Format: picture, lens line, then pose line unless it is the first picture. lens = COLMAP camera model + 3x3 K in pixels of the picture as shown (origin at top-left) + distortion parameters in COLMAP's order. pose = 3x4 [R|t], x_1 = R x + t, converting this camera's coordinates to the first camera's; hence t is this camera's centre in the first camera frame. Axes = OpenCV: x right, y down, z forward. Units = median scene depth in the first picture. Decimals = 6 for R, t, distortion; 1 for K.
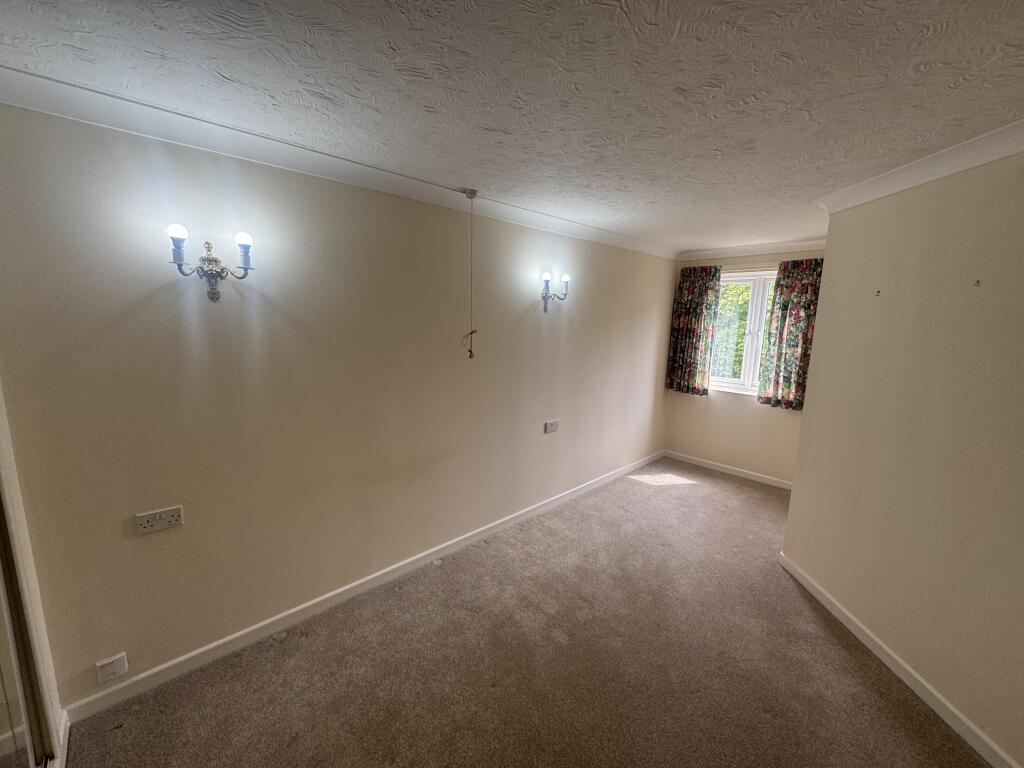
lens RADIAL K [[408.5, 0, 511.0], [0, 408.5, 382.6], [0, 0, 1]] dist [-0.000489, -0.000074]
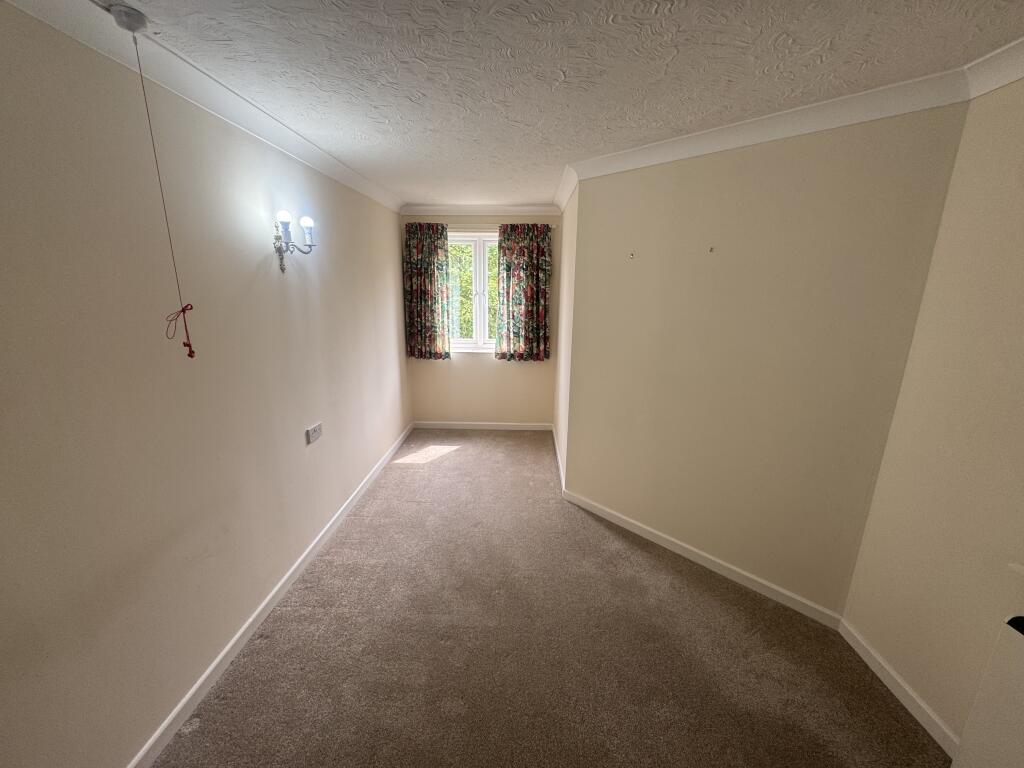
lens RADIAL K [[408.5, 0, 511.0], [0, 408.5, 382.6], [0, 0, 1]] dist [-0.000489, -0.000074]
pose [[0.710411, -0.180813, 0.680164, -0.112801], [0.118824, 0.983375, 0.137310, -0.033610], [-0.693684, -0.016727, 0.720085, 0.206862]]
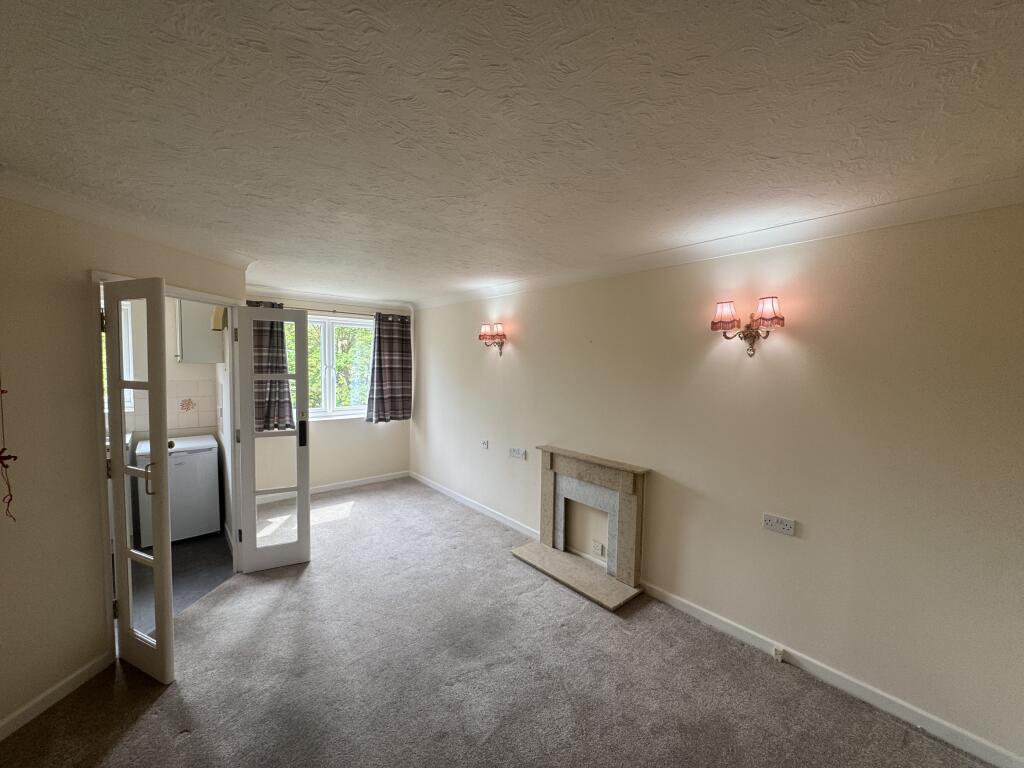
lens RADIAL K [[408.5, 0, 511.0], [0, 408.5, 382.6], [0, 0, 1]] dist [-0.000489, -0.000074]
pose [[0.051413, -0.079257, 0.995528, -0.642278], [0.147181, 0.986562, 0.070942, -0.095943], [-0.987772, 0.142876, 0.062387, 0.490083]]
